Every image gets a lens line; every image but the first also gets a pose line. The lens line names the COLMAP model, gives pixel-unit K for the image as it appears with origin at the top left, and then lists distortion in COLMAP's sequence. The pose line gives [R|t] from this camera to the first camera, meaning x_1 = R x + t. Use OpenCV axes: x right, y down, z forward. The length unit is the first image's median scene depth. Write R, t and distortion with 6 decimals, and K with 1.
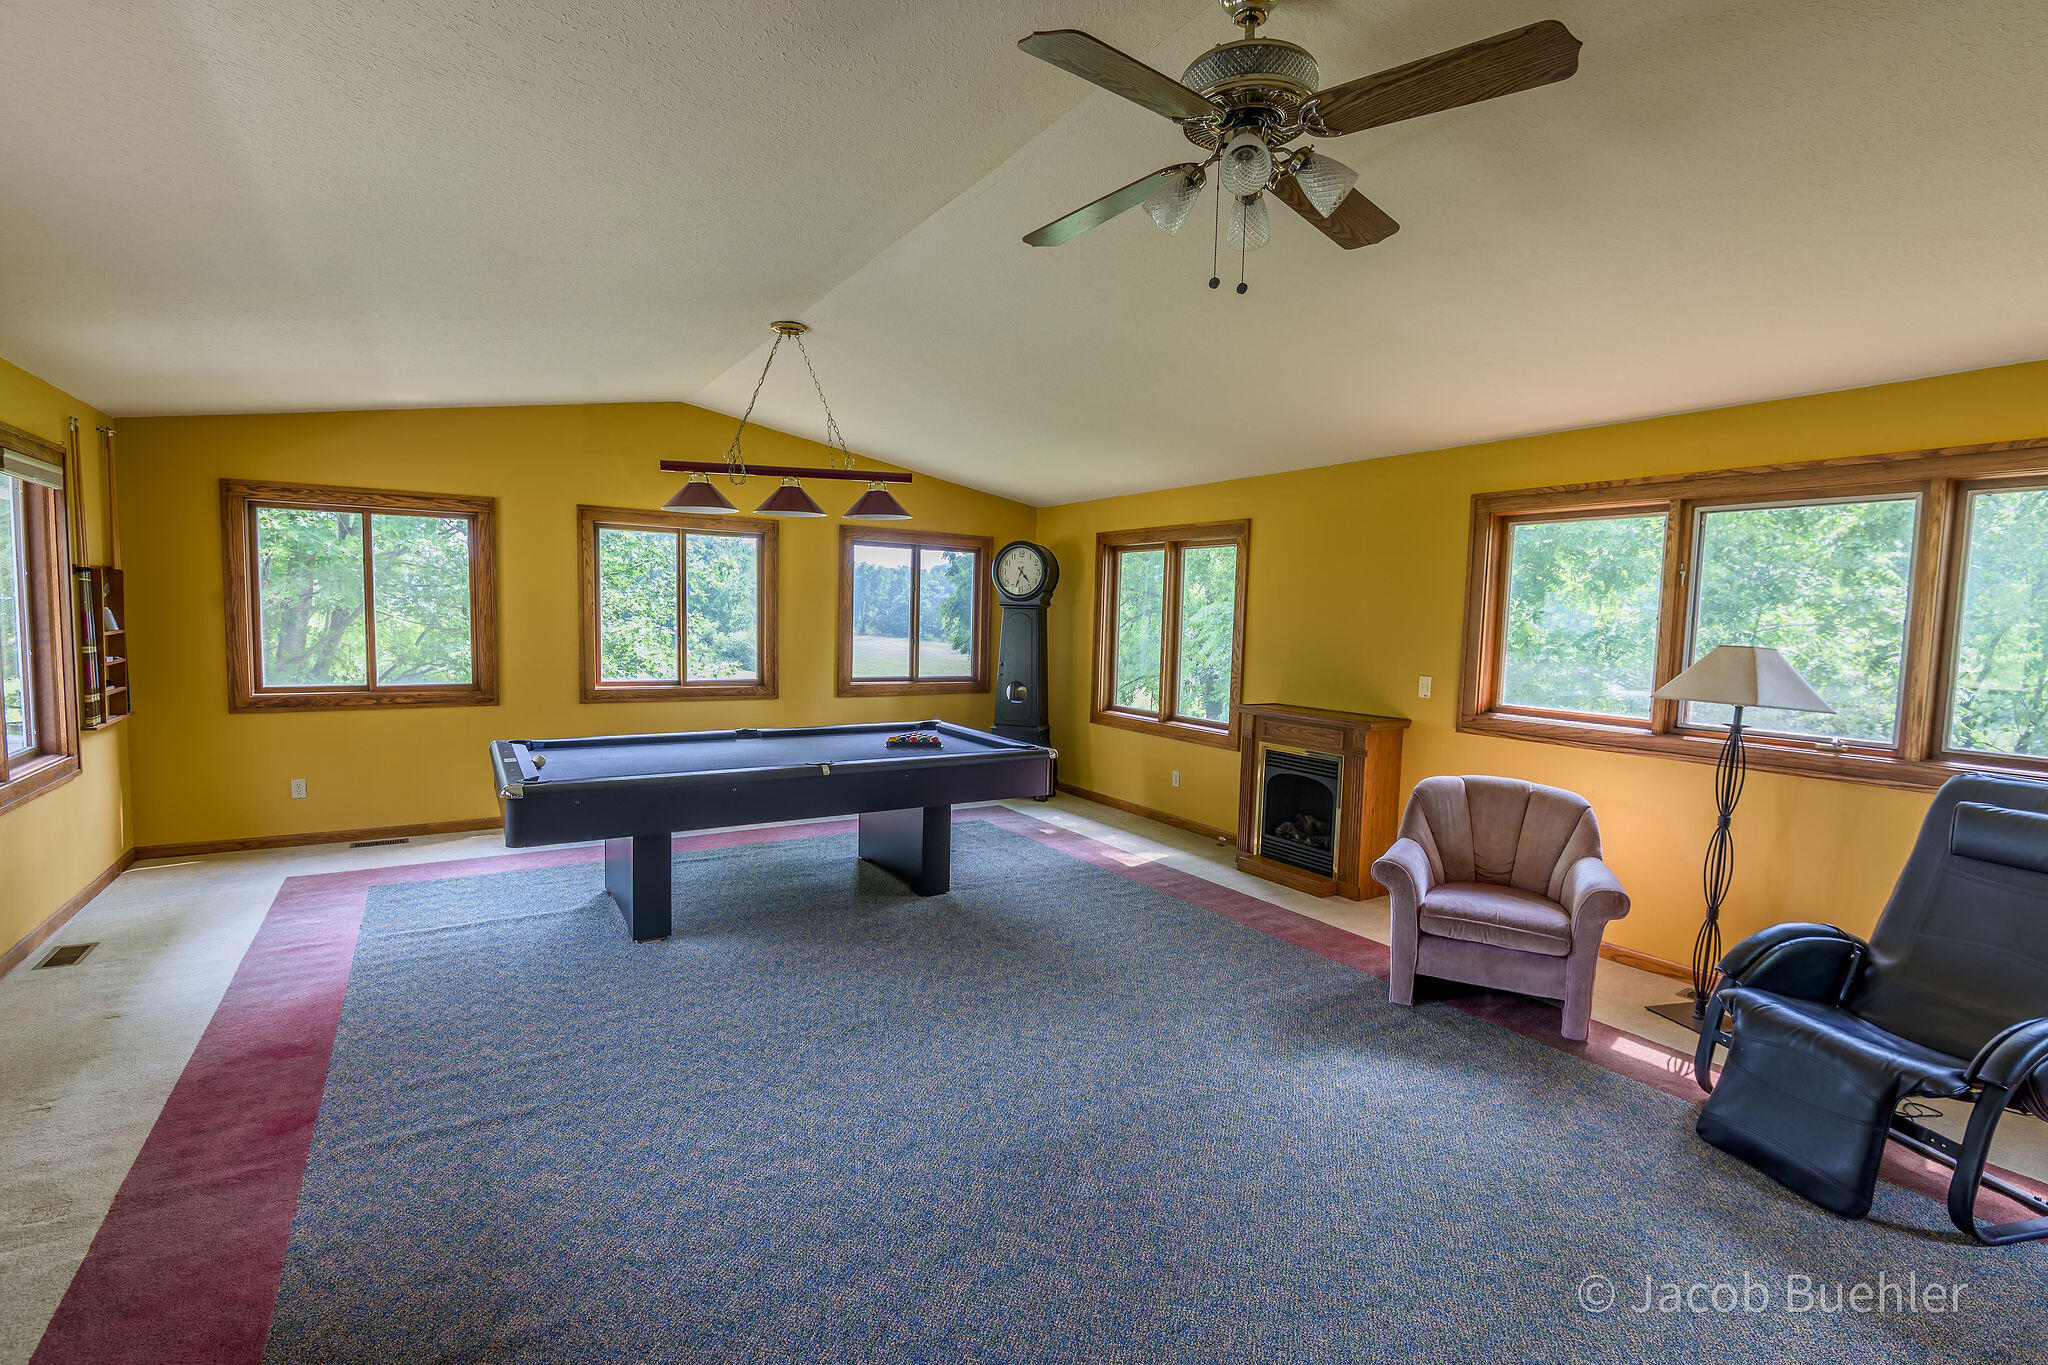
lens RADIAL K [[937.7, 0, 1027.6], [0, 937.7, 672.9], [0, 0, 1]] dist [0.000134, -0.006353]
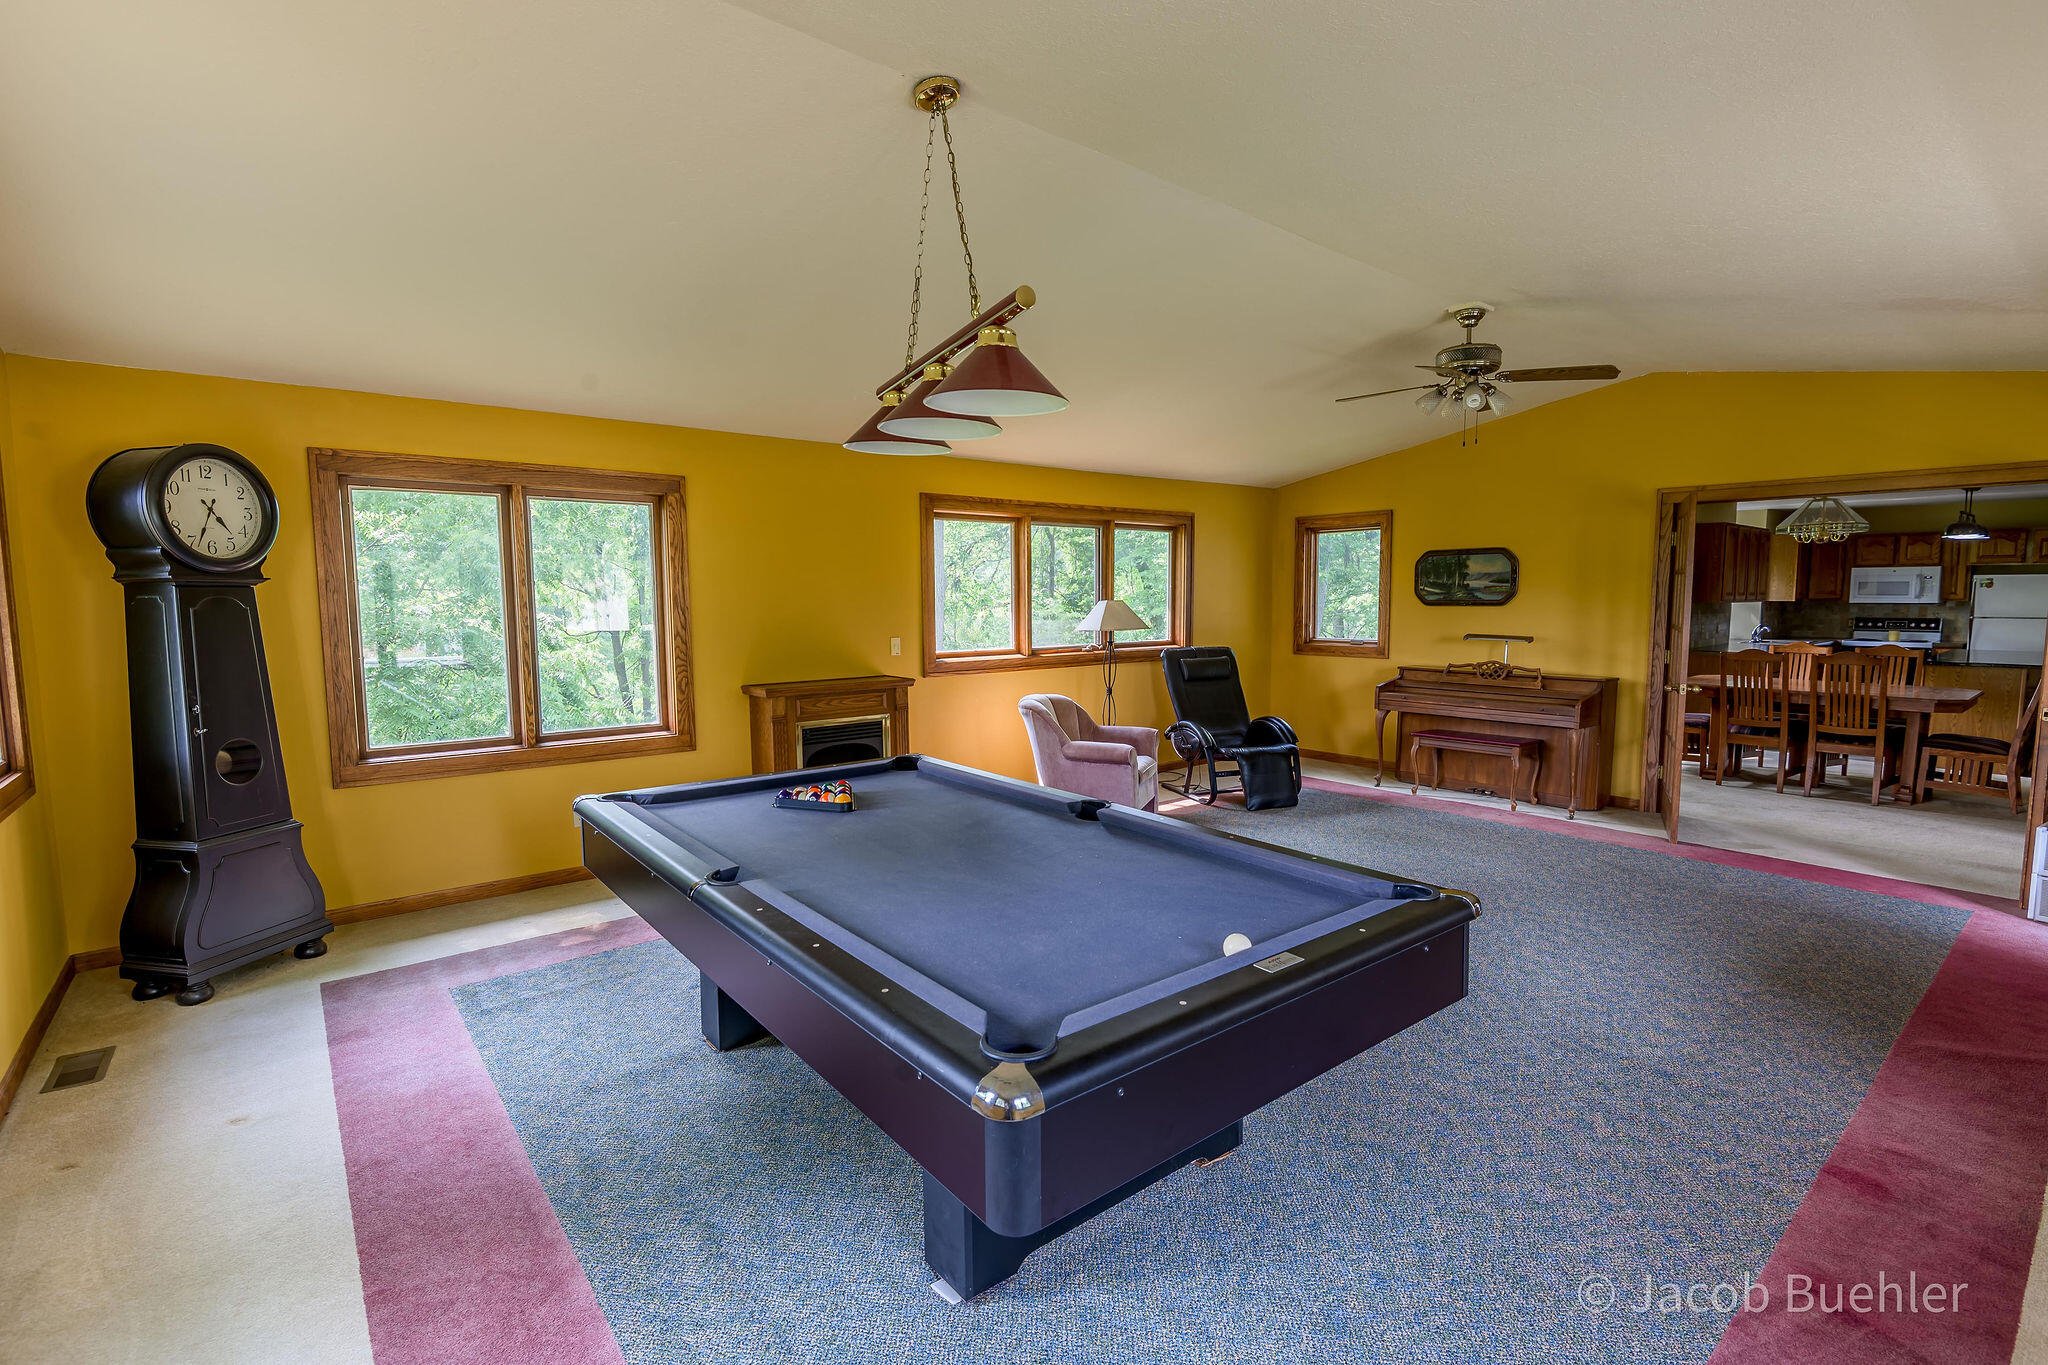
lens RADIAL K [[937.7, 0, 1025.3], [0, 937.7, 683.4], [0, 0, 1]] dist [0.000134, -0.006353]
pose [[-0.115932, -0.100089, 0.988201, -0.908824], [0.081981, 0.990551, 0.109945, -0.065490], [-0.989868, 0.093760, -0.106631, 1.092127]]
